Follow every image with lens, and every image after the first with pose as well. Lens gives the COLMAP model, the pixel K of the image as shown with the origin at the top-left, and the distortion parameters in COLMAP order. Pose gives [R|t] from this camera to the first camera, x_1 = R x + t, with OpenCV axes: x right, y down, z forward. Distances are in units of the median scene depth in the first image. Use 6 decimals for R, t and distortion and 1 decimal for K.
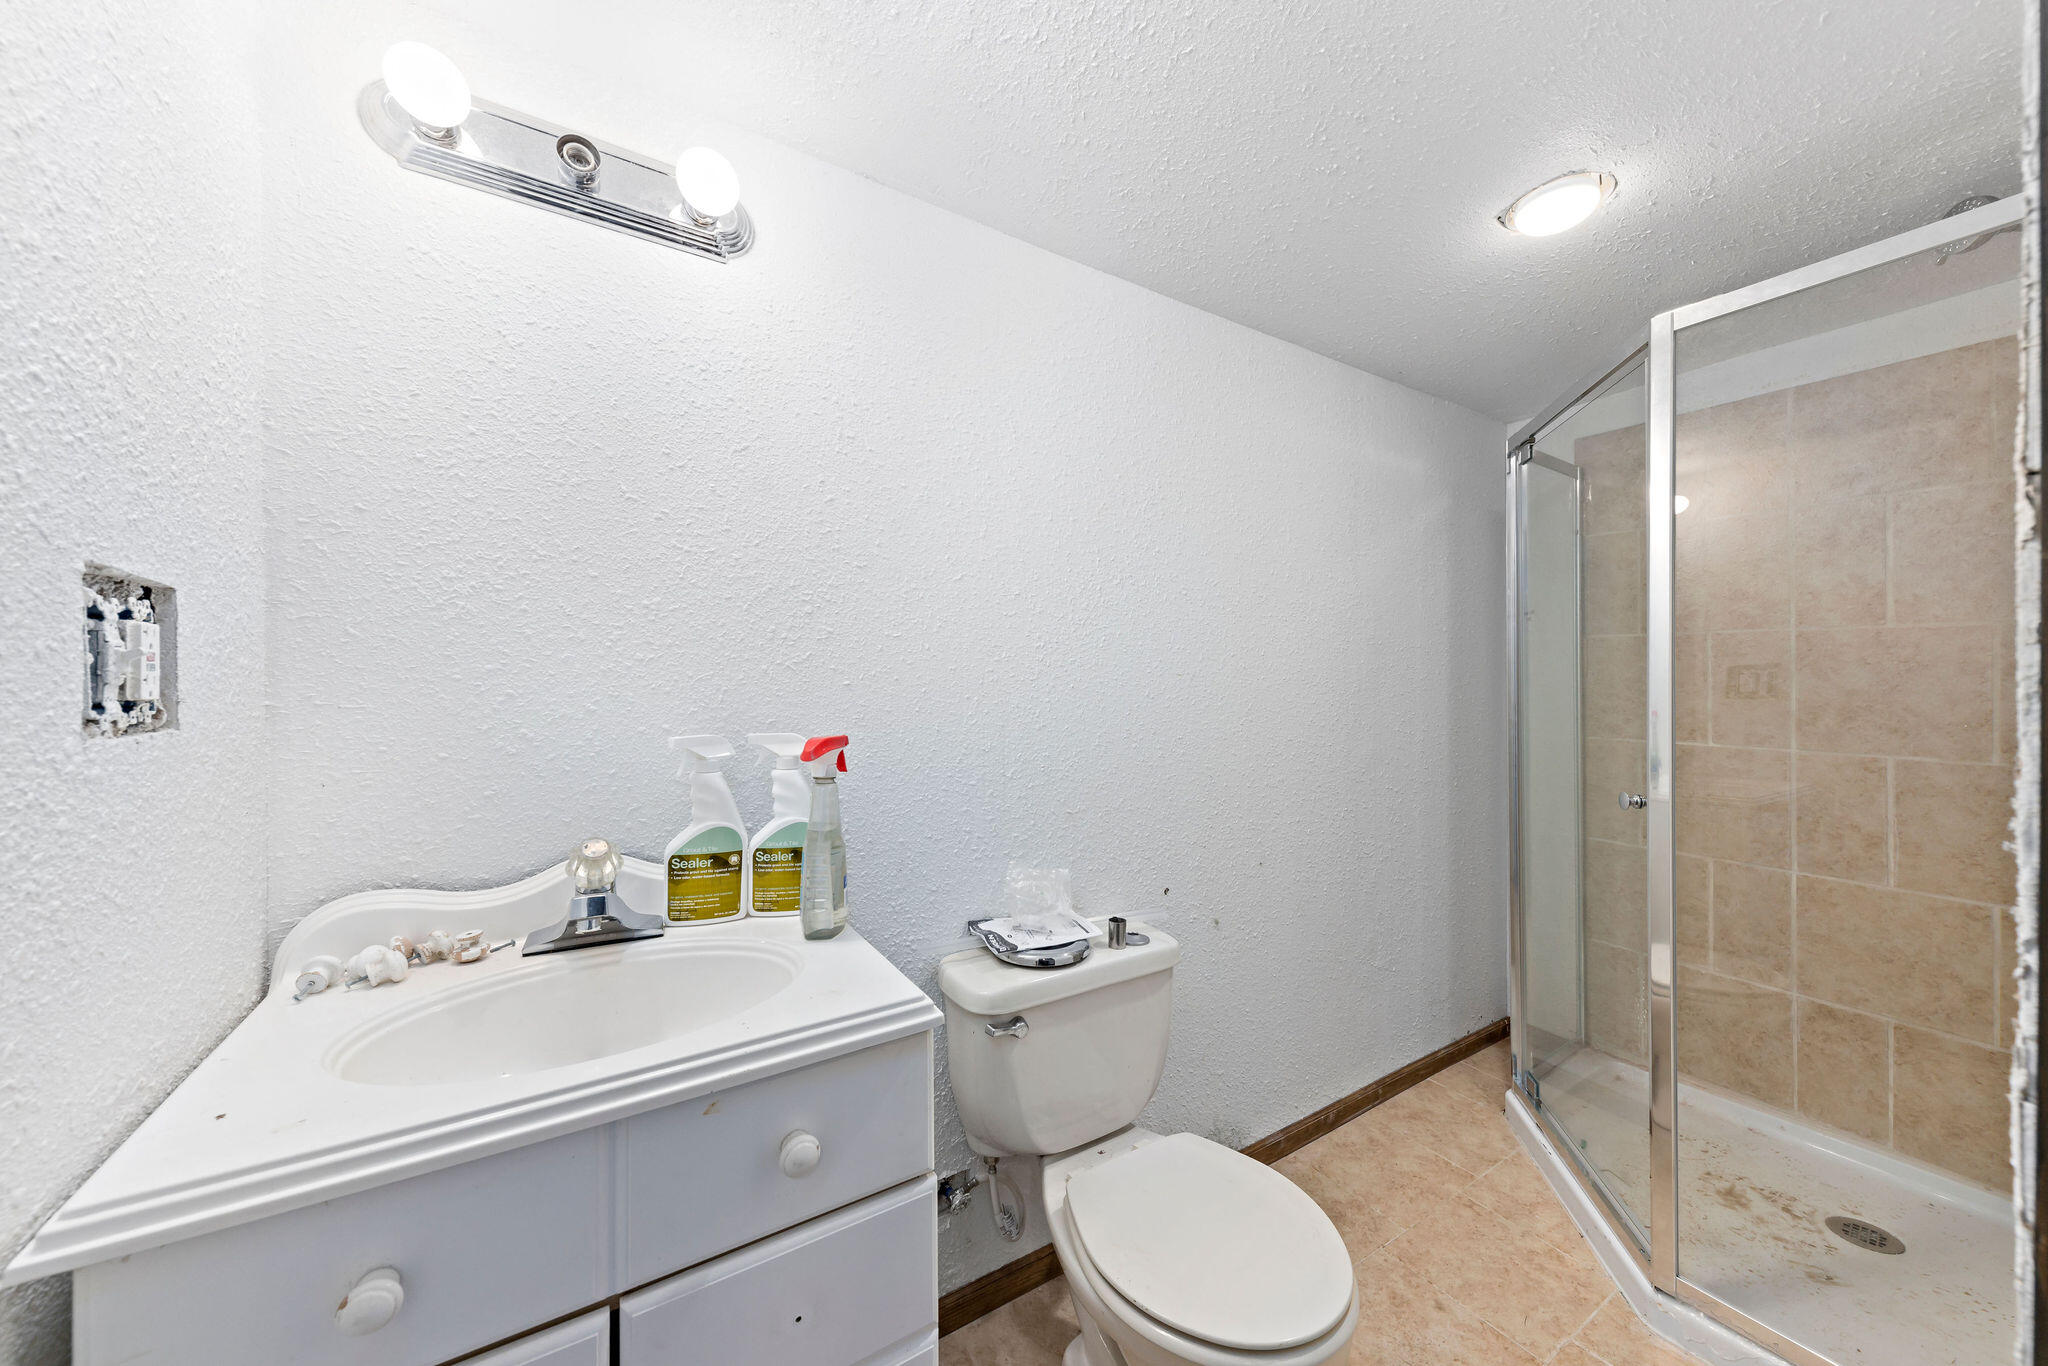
lens RADIAL K [[711.4, 0, 1049.8], [0, 711.4, 674.7], [0, 0, 1]] dist [0.000321, -0.000002]
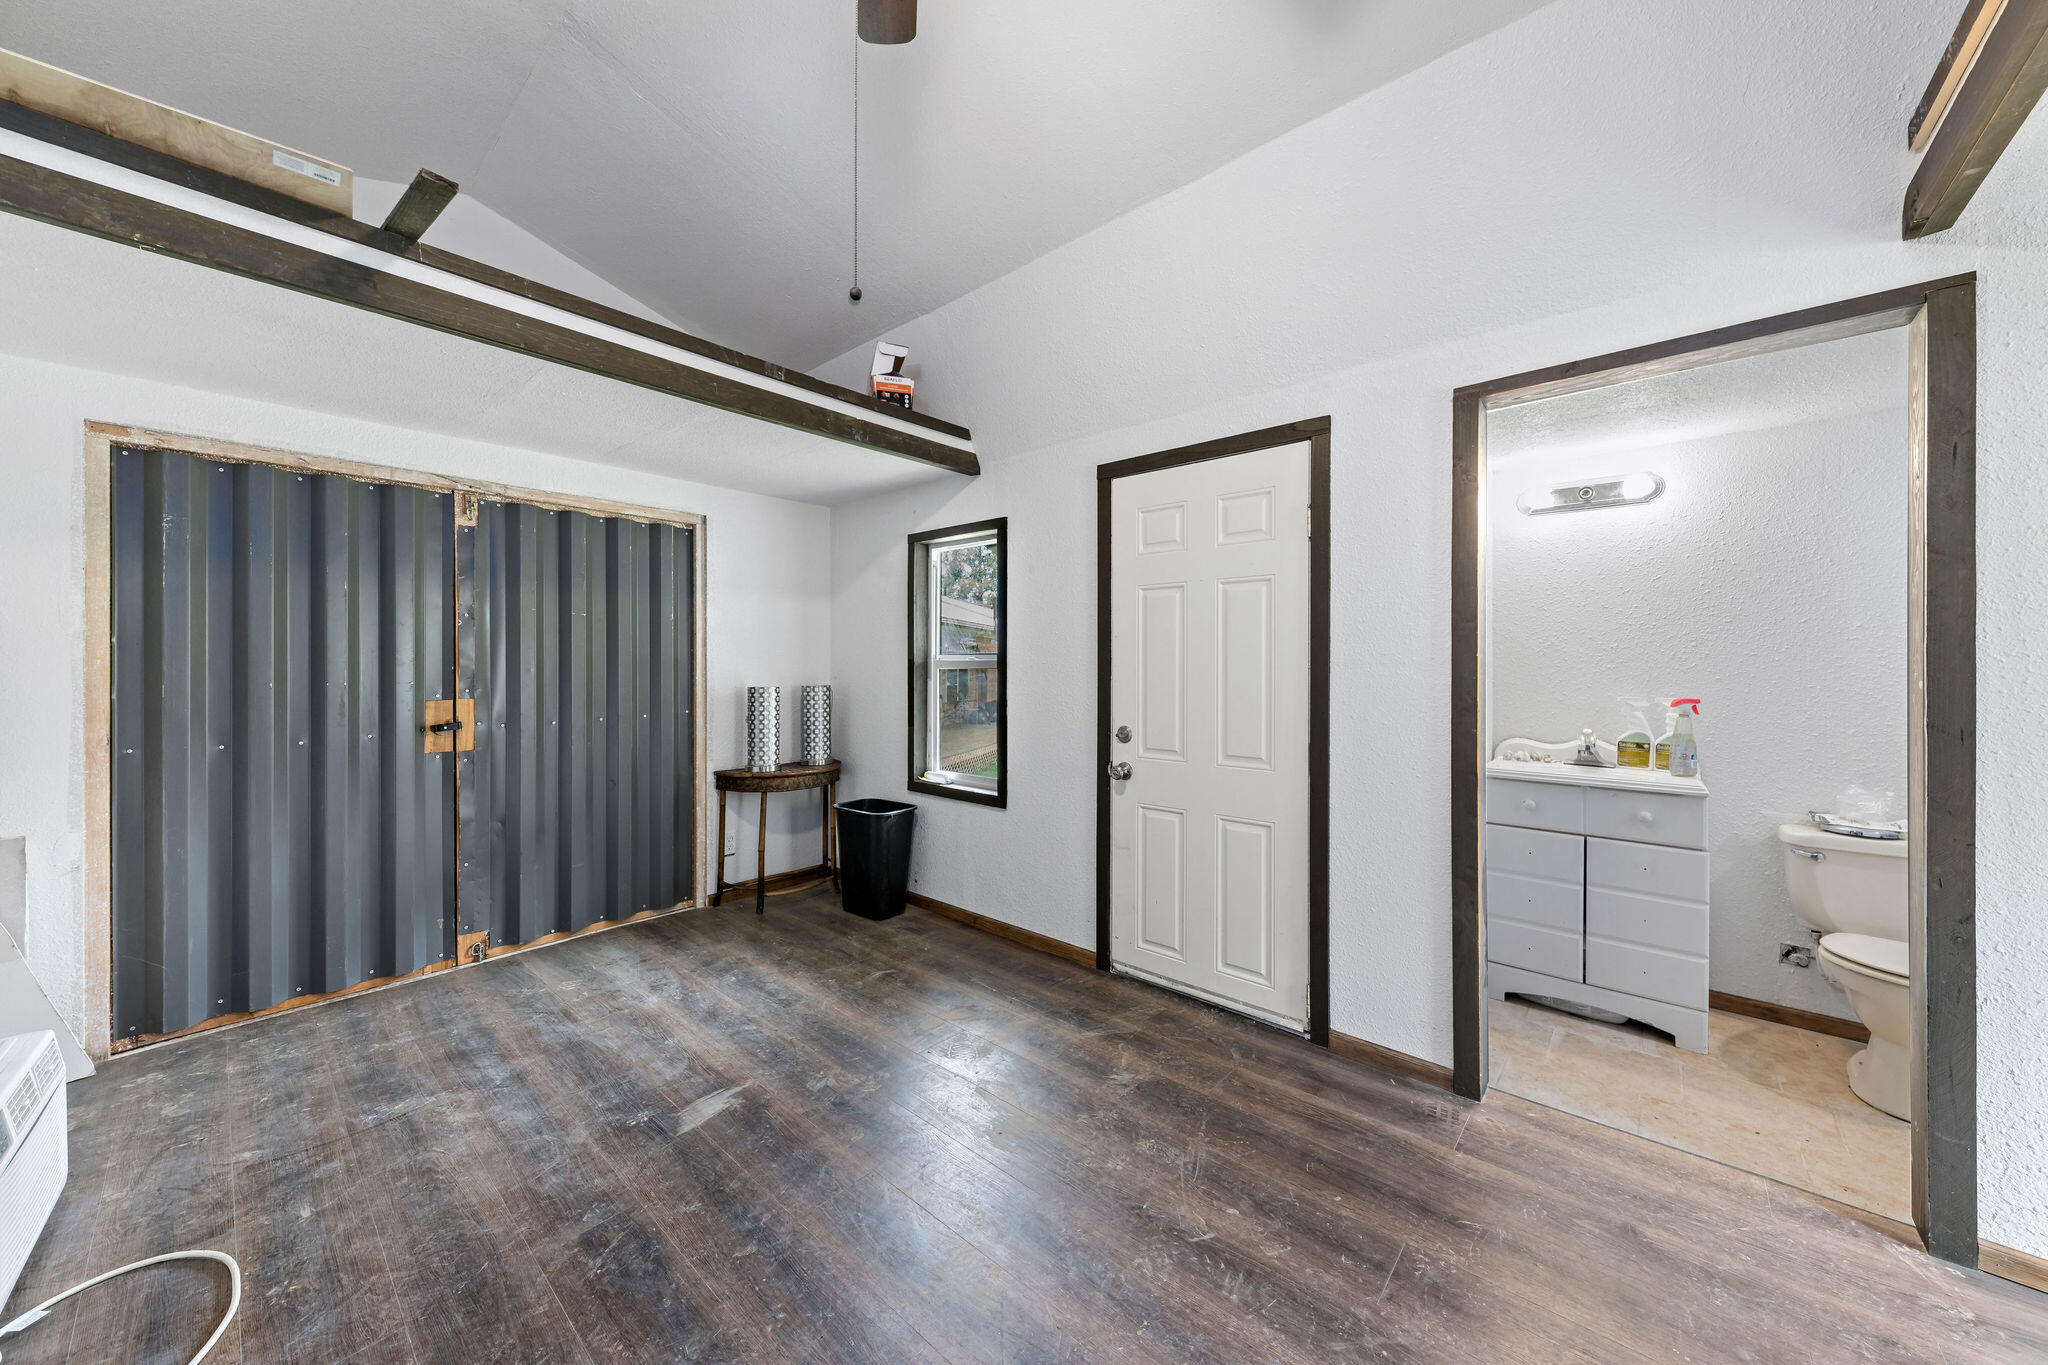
lens RADIAL K [[711.4, 0, 1049.8], [0, 711.4, 674.2], [0, 0, 1]] dist [0.000321, -0.000002]
pose [[0.300086, 0.002426, -0.953909, 1.368190], [-0.002095, 0.999996, 0.001884, 0.002663], [0.953910, 0.001433, 0.300090, -1.832466]]
